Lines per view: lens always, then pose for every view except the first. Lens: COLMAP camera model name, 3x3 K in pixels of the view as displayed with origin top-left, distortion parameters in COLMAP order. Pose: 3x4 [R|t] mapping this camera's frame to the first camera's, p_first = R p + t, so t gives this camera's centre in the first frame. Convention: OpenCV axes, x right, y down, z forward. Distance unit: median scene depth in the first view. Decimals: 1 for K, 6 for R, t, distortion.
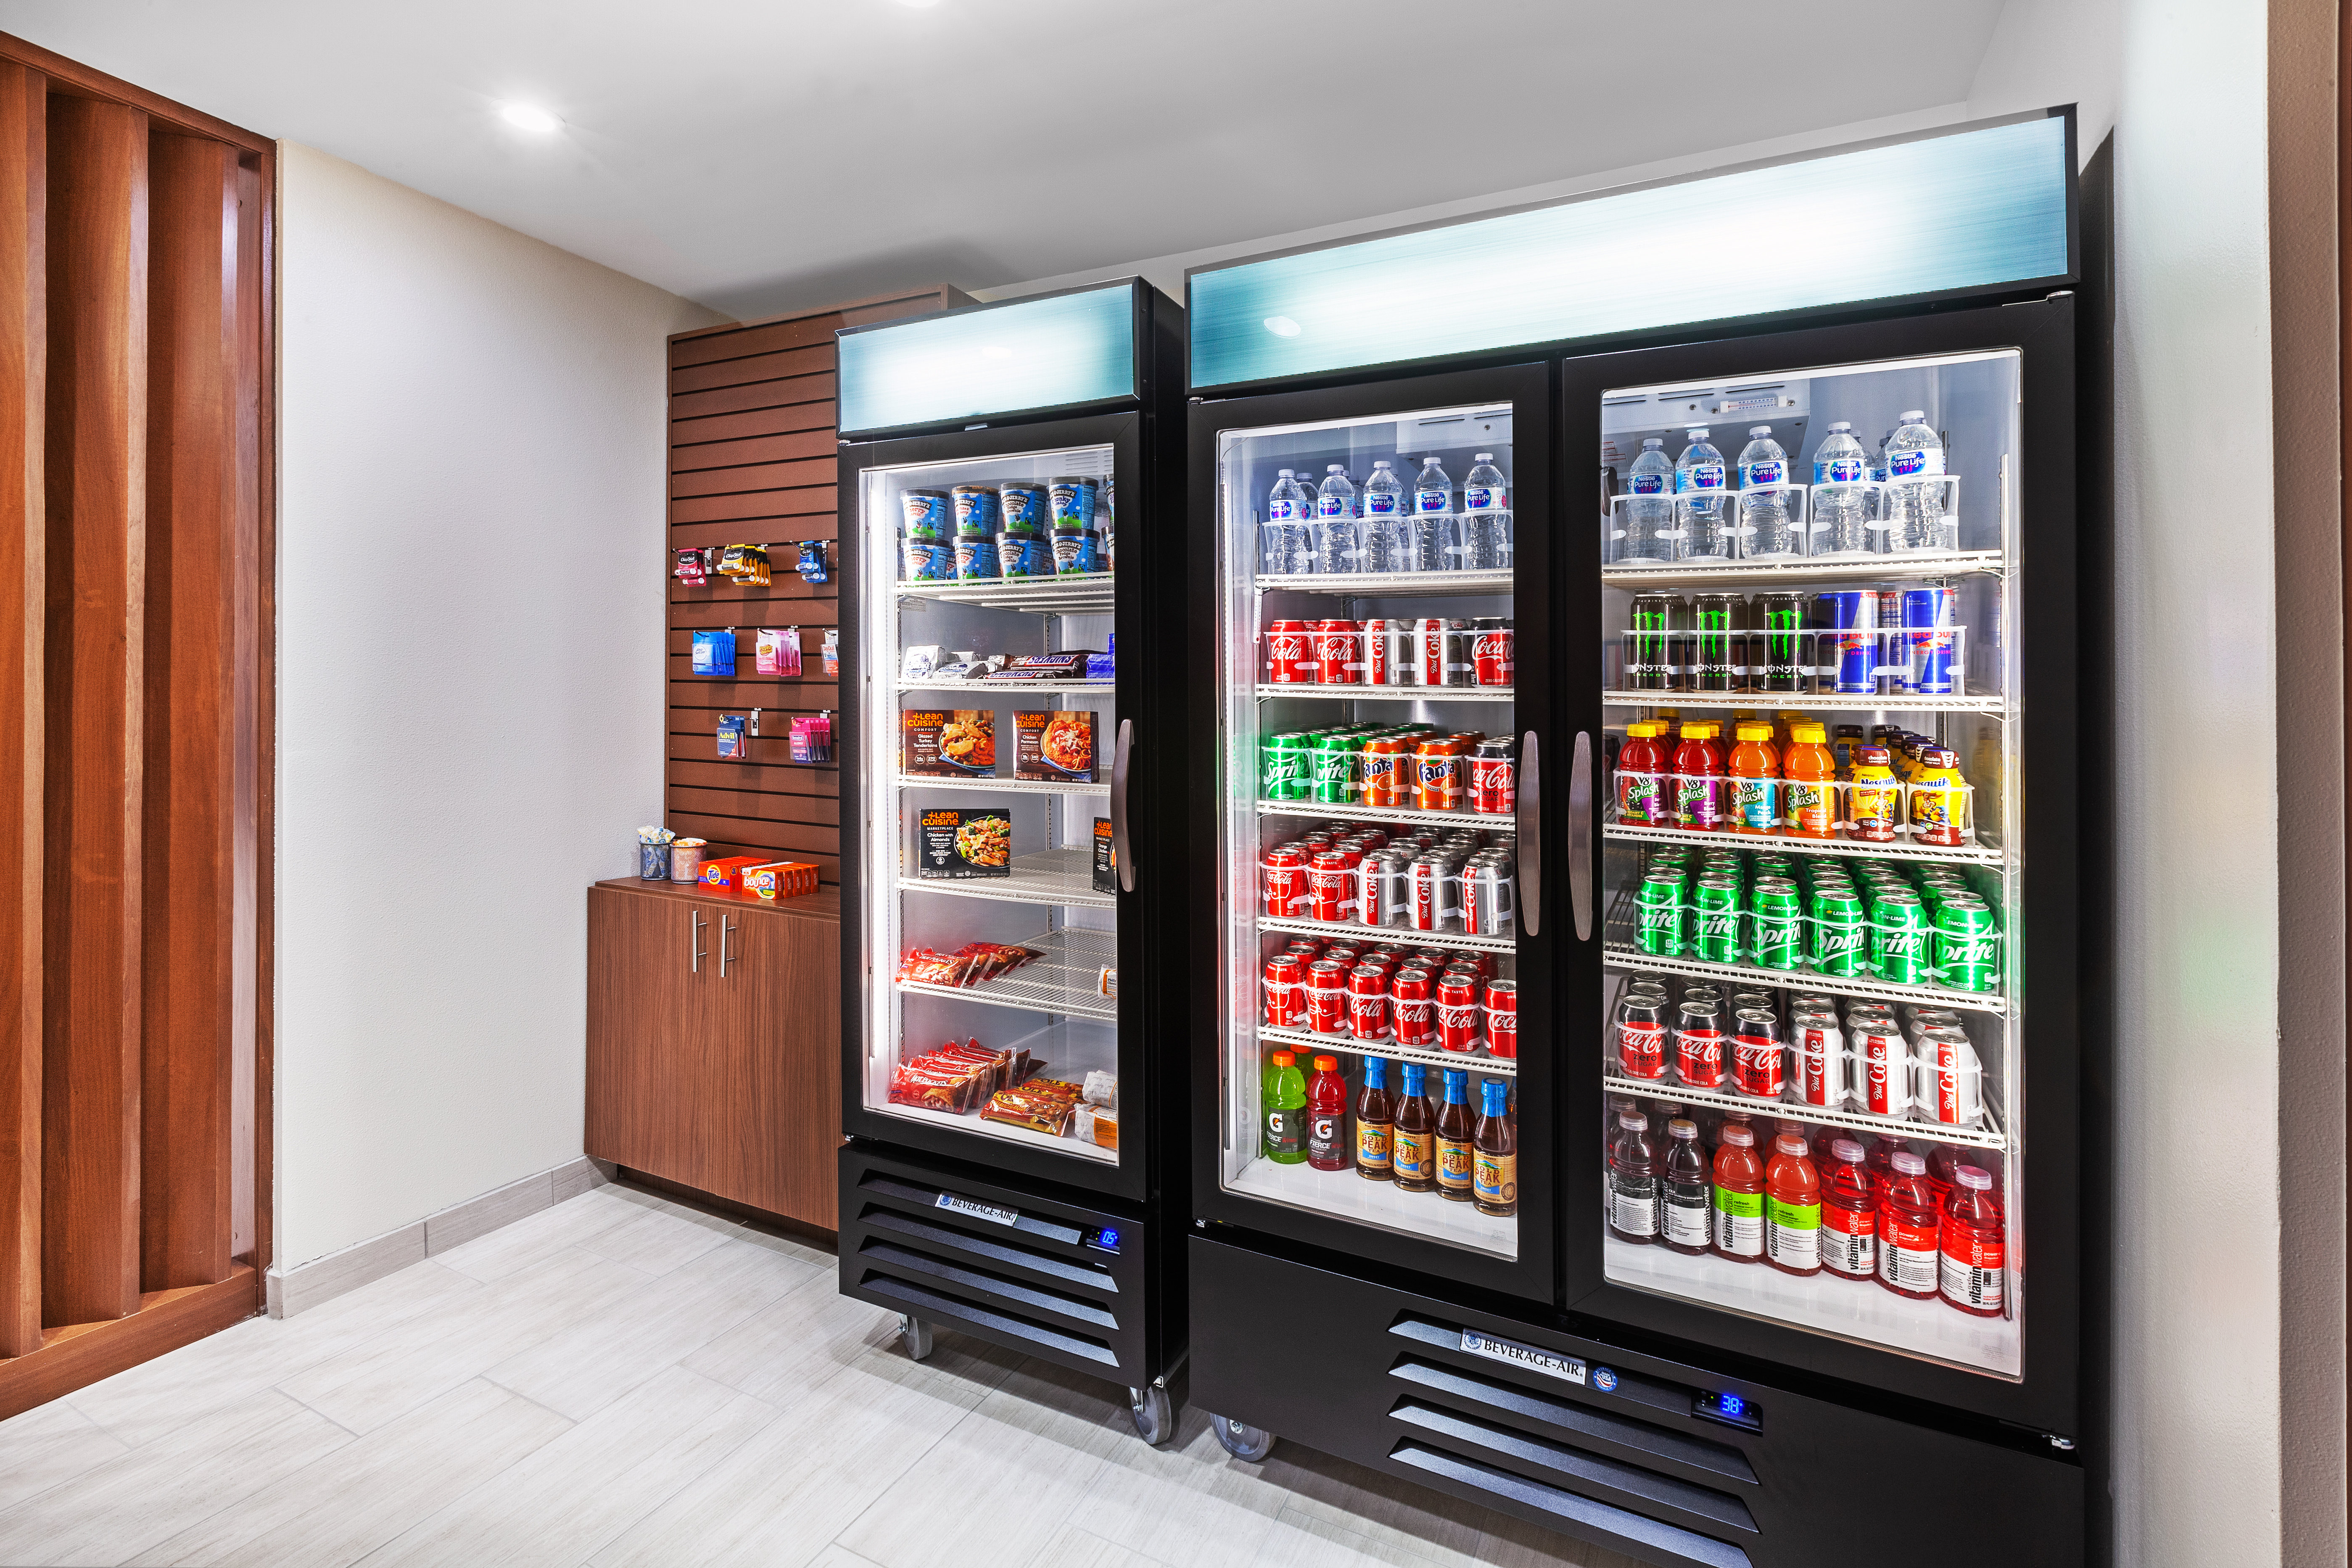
lens RADIAL K [[1085.9, 0, 1176.4], [0, 1085.9, 699.0], [0, 0, 1]] dist [0.000551, 0.000225]
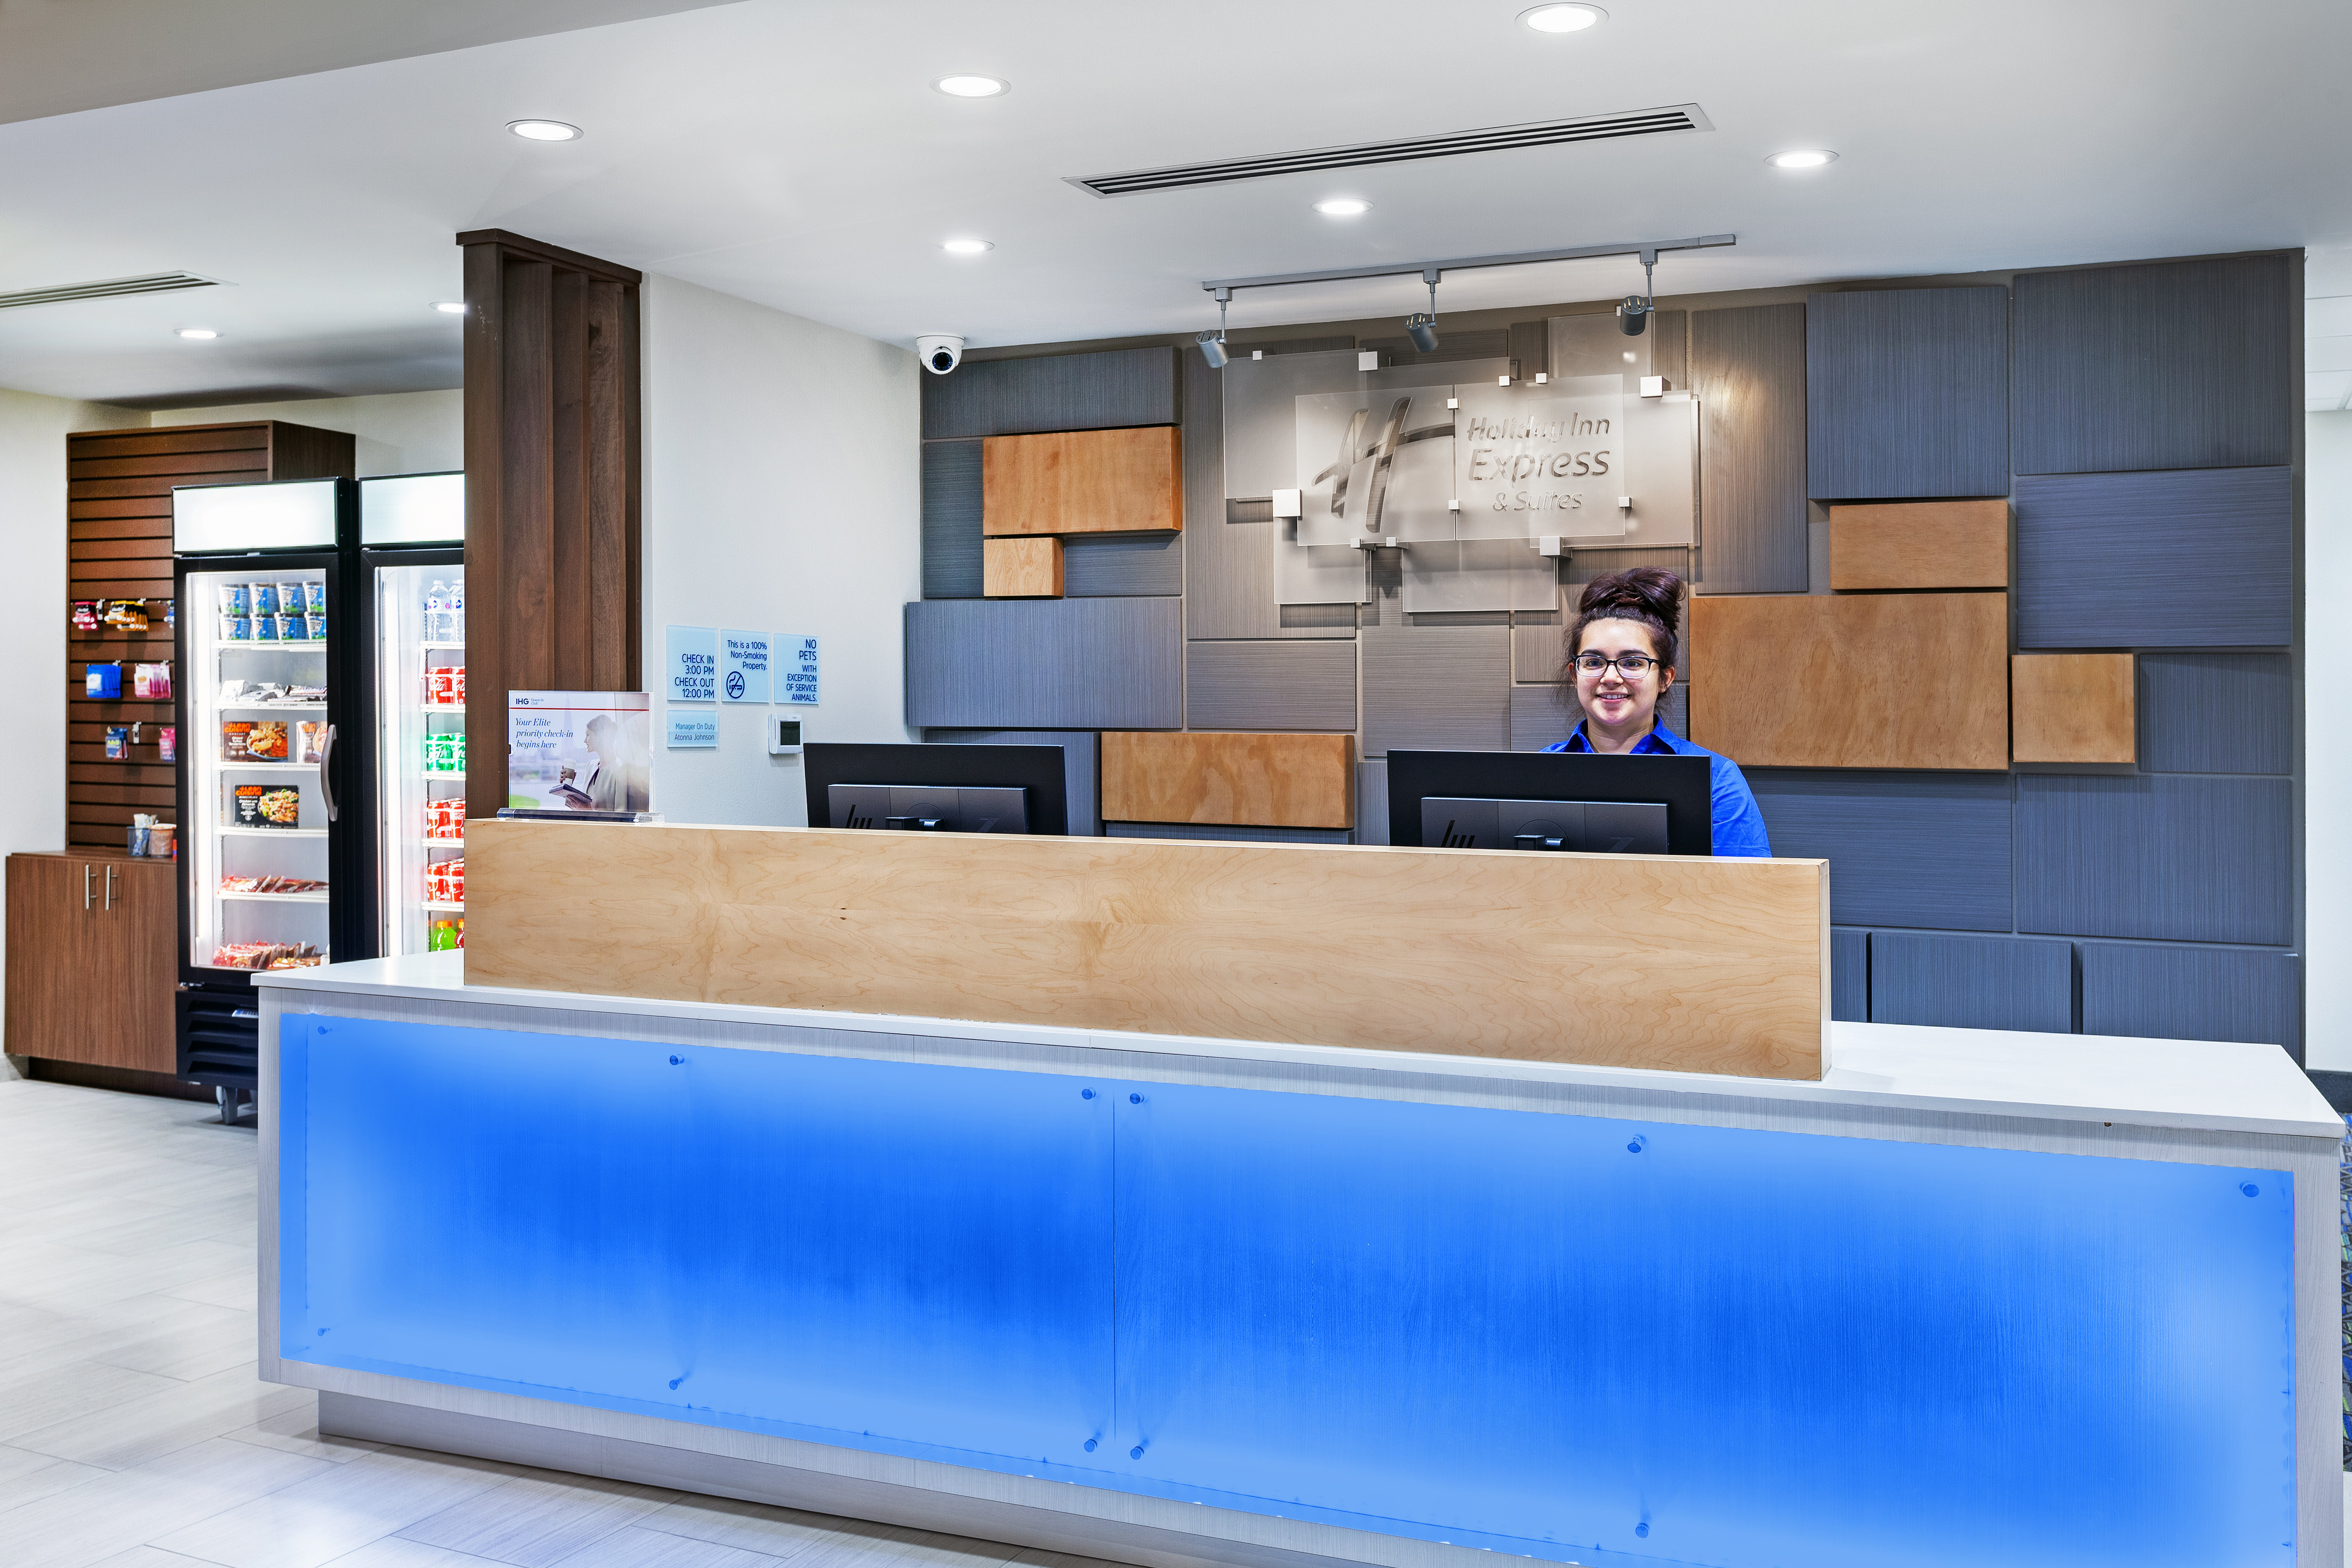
lens RADIAL K [[1863.7, 0, 1179.3], [0, 1863.7, 715.6], [0, 0, 1]] dist [-0.003617, -0.006765]
pose [[0.995587, -0.003978, 0.093759, 0.849781], [0.004136, 0.999990, -0.001486, 0.011553], [-0.093753, 0.001867, 0.995594, -1.759816]]
